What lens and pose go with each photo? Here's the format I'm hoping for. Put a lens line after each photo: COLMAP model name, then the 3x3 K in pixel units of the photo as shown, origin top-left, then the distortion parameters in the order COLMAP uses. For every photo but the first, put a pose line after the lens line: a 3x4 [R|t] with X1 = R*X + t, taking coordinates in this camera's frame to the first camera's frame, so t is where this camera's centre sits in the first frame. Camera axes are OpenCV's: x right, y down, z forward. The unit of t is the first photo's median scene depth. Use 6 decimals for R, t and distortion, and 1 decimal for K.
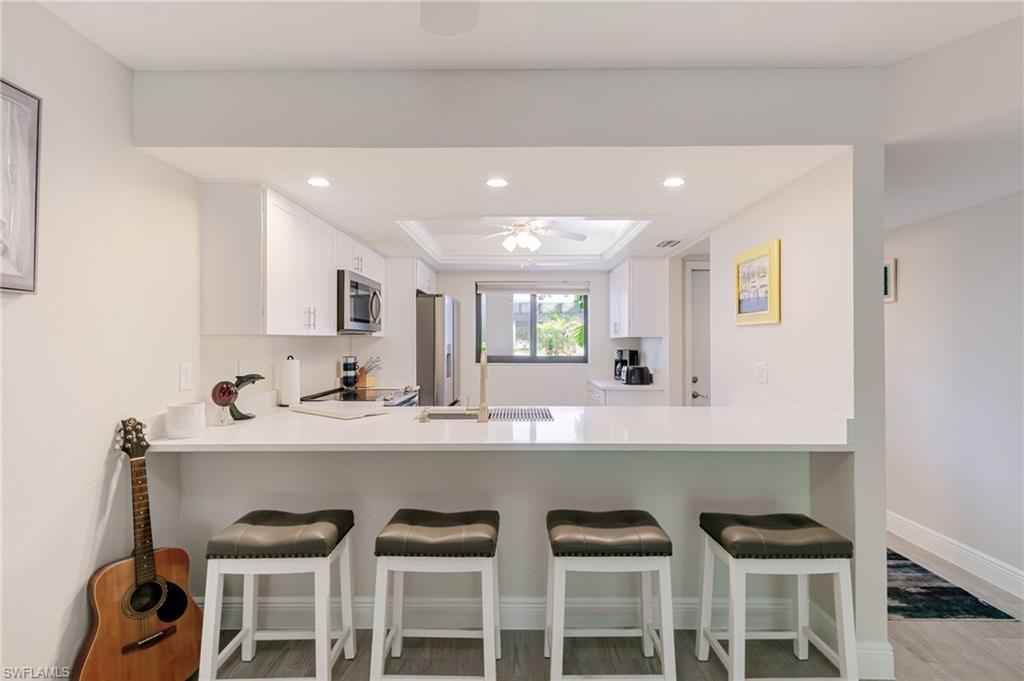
lens RADIAL K [[470.0, 0, 514.6], [0, 470.0, 331.4], [0, 0, 1]] dist [0.011944, -0.002316]
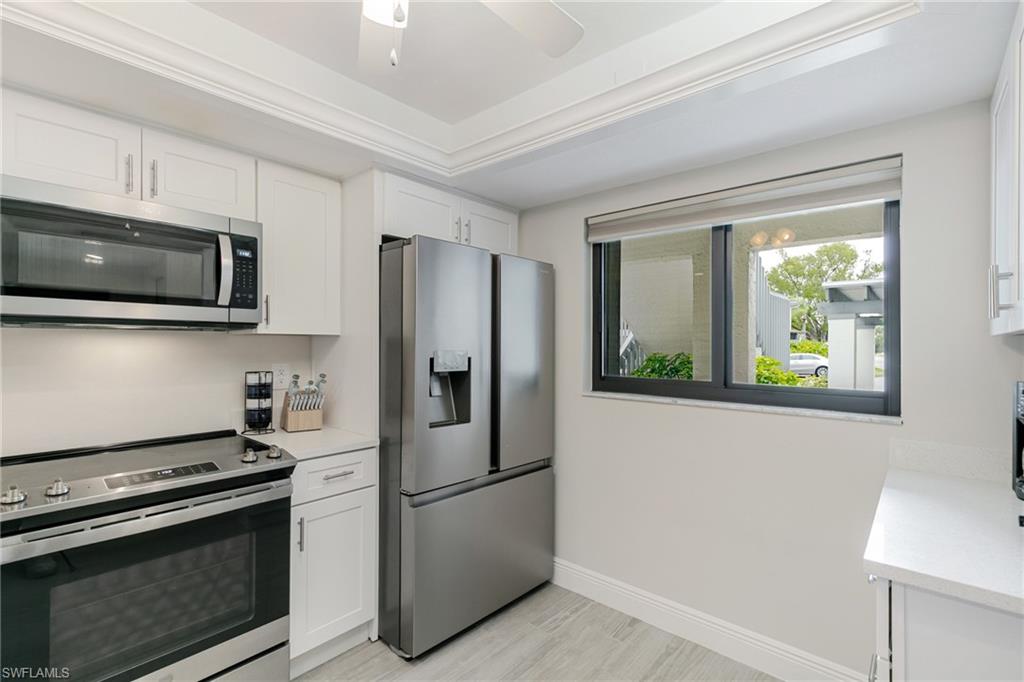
lens RADIAL K [[470.0, 0, 510.5], [0, 470.0, 339.1], [0, 0, 1]] dist [0.011944, -0.002316]
pose [[0.758851, -0.005534, -0.651241, 0.335188], [0.011137, 0.999928, 0.004479, 0.025664], [0.651170, -0.010652, 0.758858, 1.204122]]
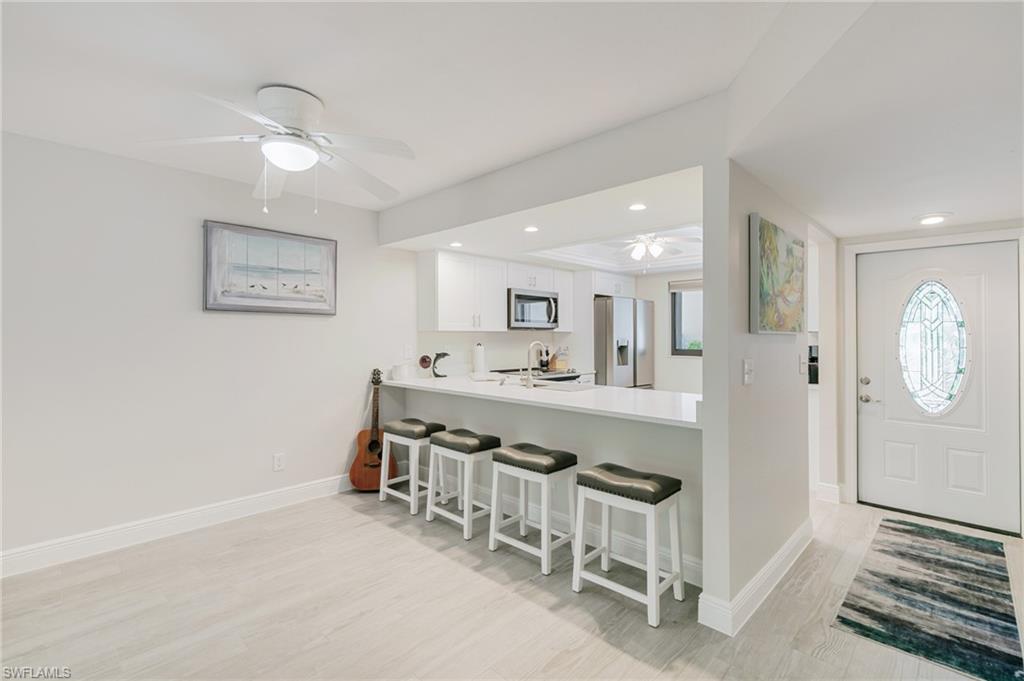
lens RADIAL K [[470.0, 0, 511.4], [0, 470.0, 325.6], [0, 0, 1]] dist [0.011944, -0.002316]
pose [[0.722161, -0.011156, -0.691636, 0.843108], [0.009703, 0.999935, -0.005998, 0.000224], [0.691657, -0.002380, 0.722222, -0.116001]]
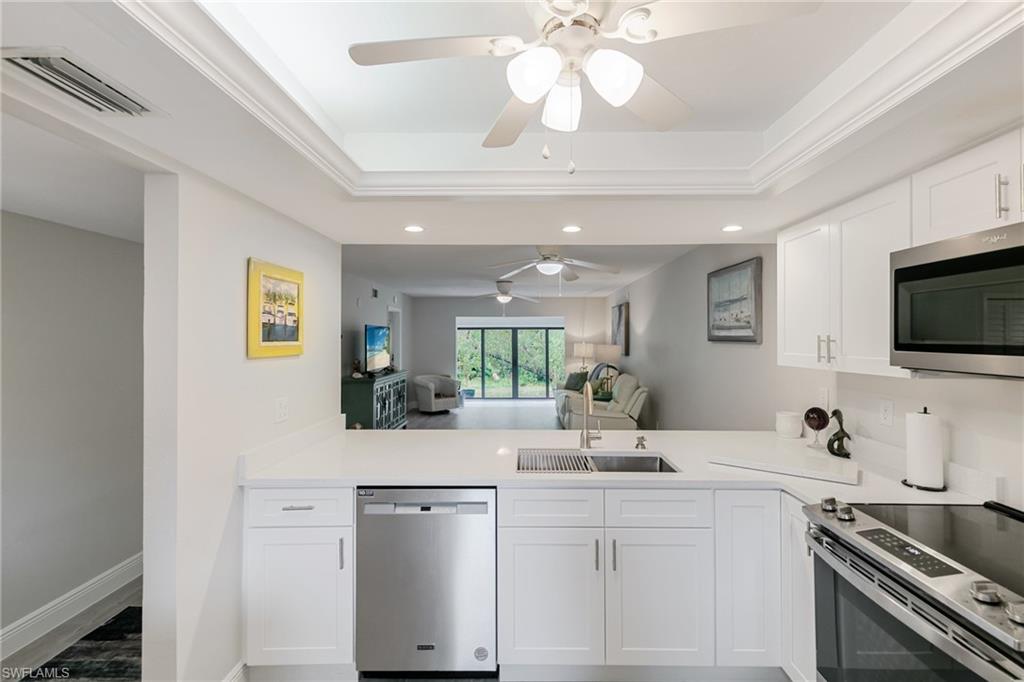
lens RADIAL K [[470.0, 0, 521.7], [0, 470.0, 325.2], [0, 0, 1]] dist [0.011944, -0.002316]
pose [[-0.999981, -0.001461, 0.005907, 0.065872], [-0.001734, 0.998915, -0.046535, -0.031219], [-0.005833, -0.046544, -0.998899, 1.872116]]
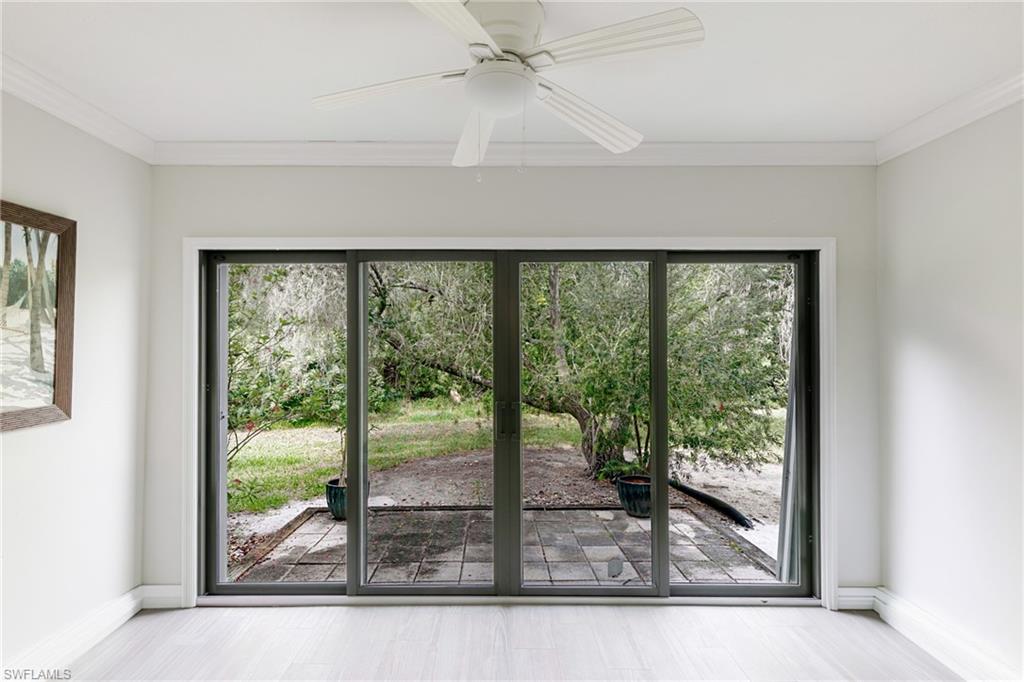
lens RADIAL K [[470.0, 0, 493.0], [0, 470.0, 334.1], [0, 0, 1]] dist [0.011944, -0.002316]
pose [[-0.999987, -0.004465, -0.002306, 0.197055], [-0.004393, 0.999521, -0.030628, -0.024538], [0.002442, -0.030617, -0.999528, -1.867669]]
